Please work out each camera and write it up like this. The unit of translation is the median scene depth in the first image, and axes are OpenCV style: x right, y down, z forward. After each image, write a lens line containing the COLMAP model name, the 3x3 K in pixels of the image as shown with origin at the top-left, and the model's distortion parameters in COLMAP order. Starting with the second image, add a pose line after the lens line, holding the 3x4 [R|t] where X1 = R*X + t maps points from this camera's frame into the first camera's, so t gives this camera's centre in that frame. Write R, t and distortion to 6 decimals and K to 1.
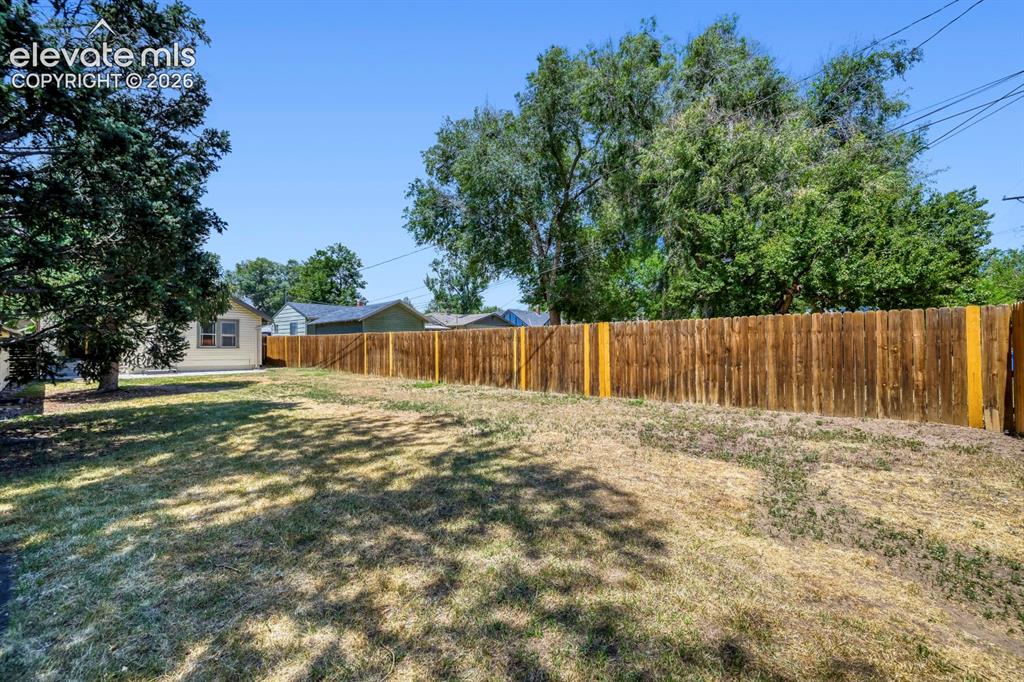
lens RADIAL K [[402.9, 0, 514.0], [0, 402.9, 339.9], [0, 0, 1]] dist [-0.001826, 0.001006]
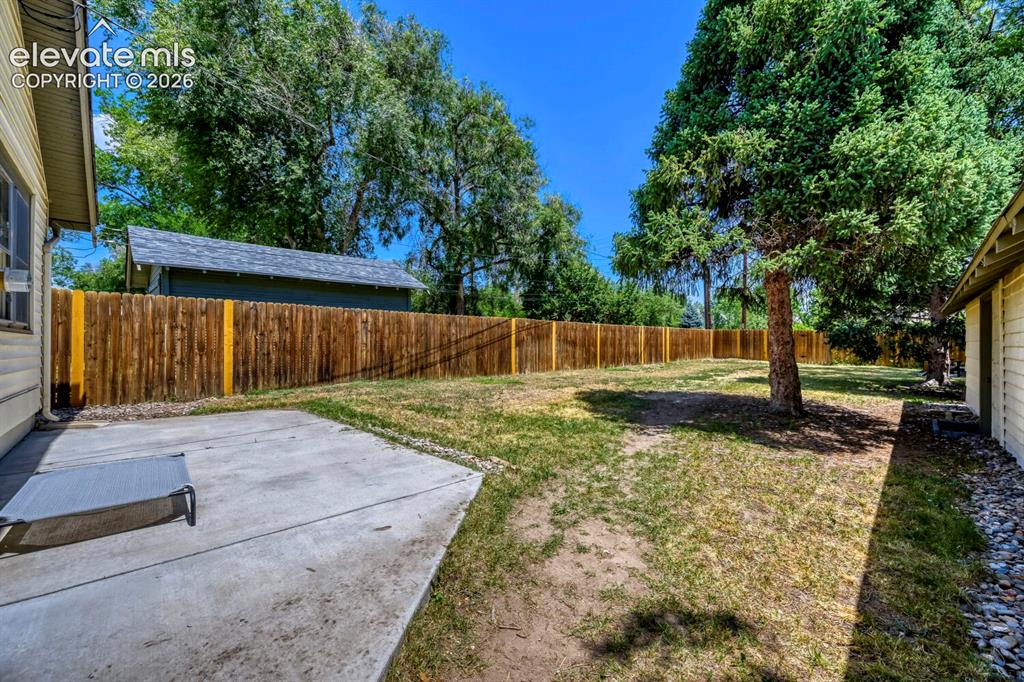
lens RADIAL K [[402.9, 0, 512.5], [0, 402.9, 344.0], [0, 0, 1]] dist [-0.001826, 0.001006]
pose [[0.079642, 0.004969, 0.996811, -1.363276], [-0.003918, 0.999981, -0.004672, 0.041572], [-0.996816, -0.003534, 0.079660, 1.153629]]
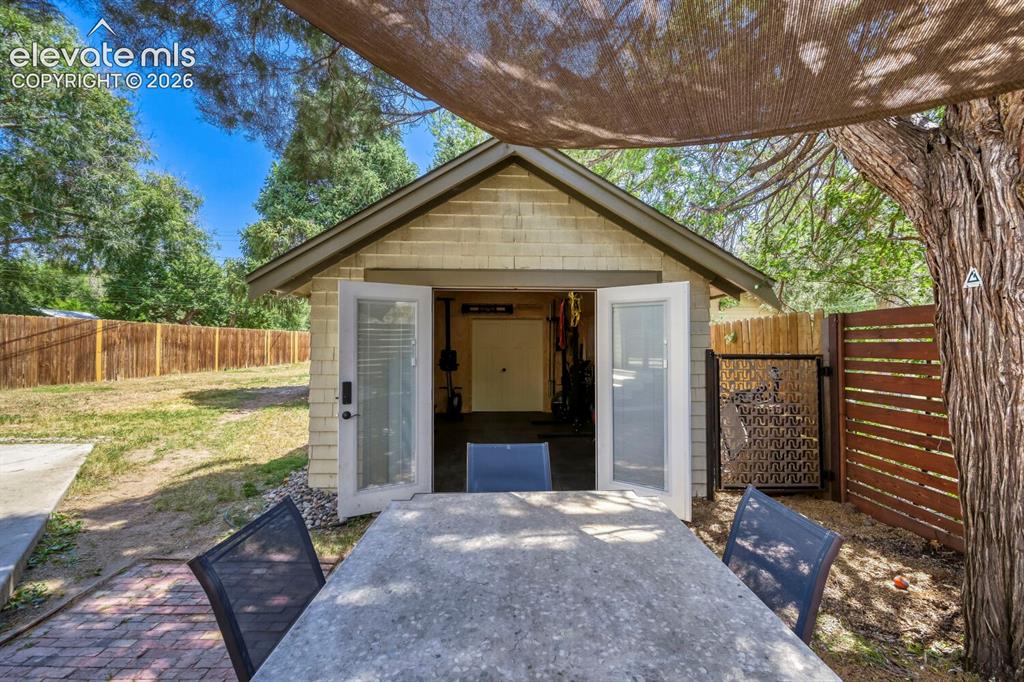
lens RADIAL K [[402.9, 0, 512.7], [0, 402.9, 339.5], [0, 0, 1]] dist [-0.001826, 0.001006]
pose [[-0.677225, 0.011159, 0.735691, -1.629135], [-0.005923, 0.999770, -0.020616, 0.032276], [-0.735752, -0.018319, -0.677003, 1.159615]]
